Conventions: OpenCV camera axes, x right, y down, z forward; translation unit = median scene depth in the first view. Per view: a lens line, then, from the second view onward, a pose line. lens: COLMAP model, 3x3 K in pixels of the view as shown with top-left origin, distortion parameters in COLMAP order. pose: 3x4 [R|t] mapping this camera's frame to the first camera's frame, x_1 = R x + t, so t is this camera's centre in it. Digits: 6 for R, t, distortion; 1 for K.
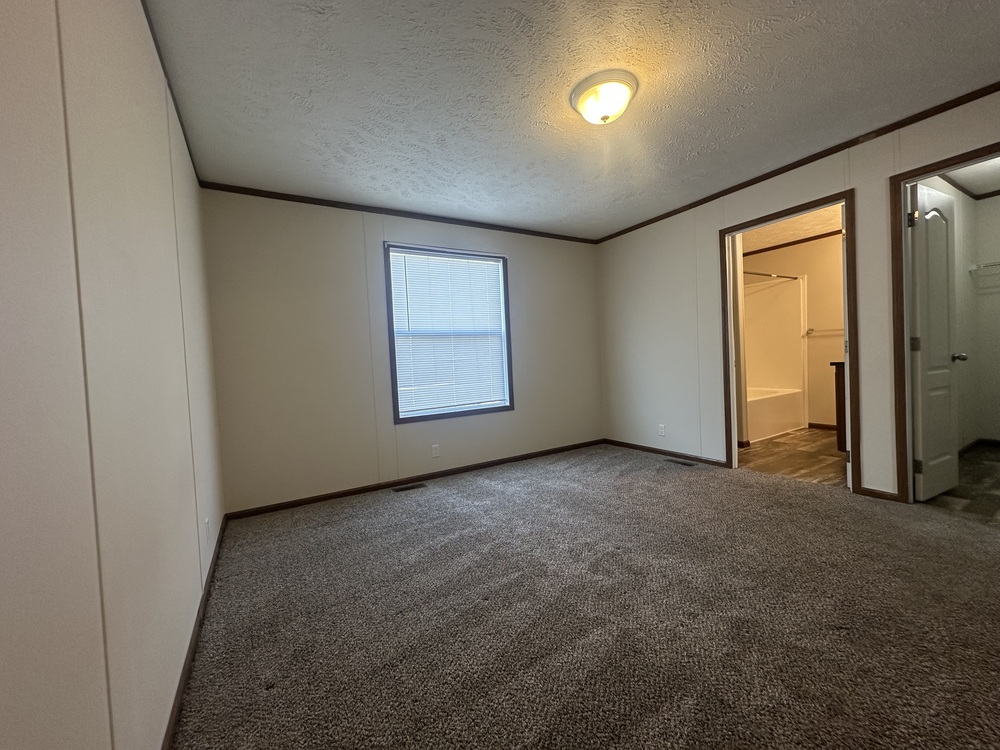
lens RADIAL K [[398.7, 0, 500.5], [0, 398.7, 373.3], [0, 0, 1]] dist [0.001500, 0.000693]
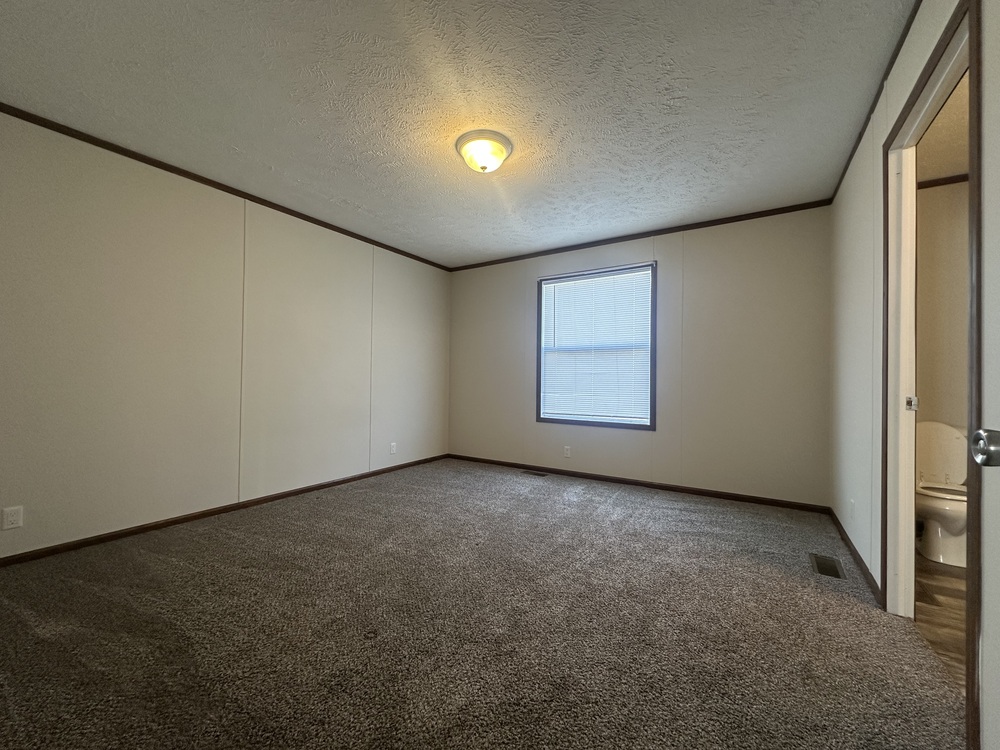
lens RADIAL K [[398.7, 0, 500.8], [0, 398.7, 376.0], [0, 0, 1]] dist [0.001500, 0.000693]
pose [[0.439550, 0.048287, -0.896919, 0.779752], [-0.056642, 0.998057, 0.025973, -0.040974], [0.896430, 0.039387, 0.441431, 0.322459]]
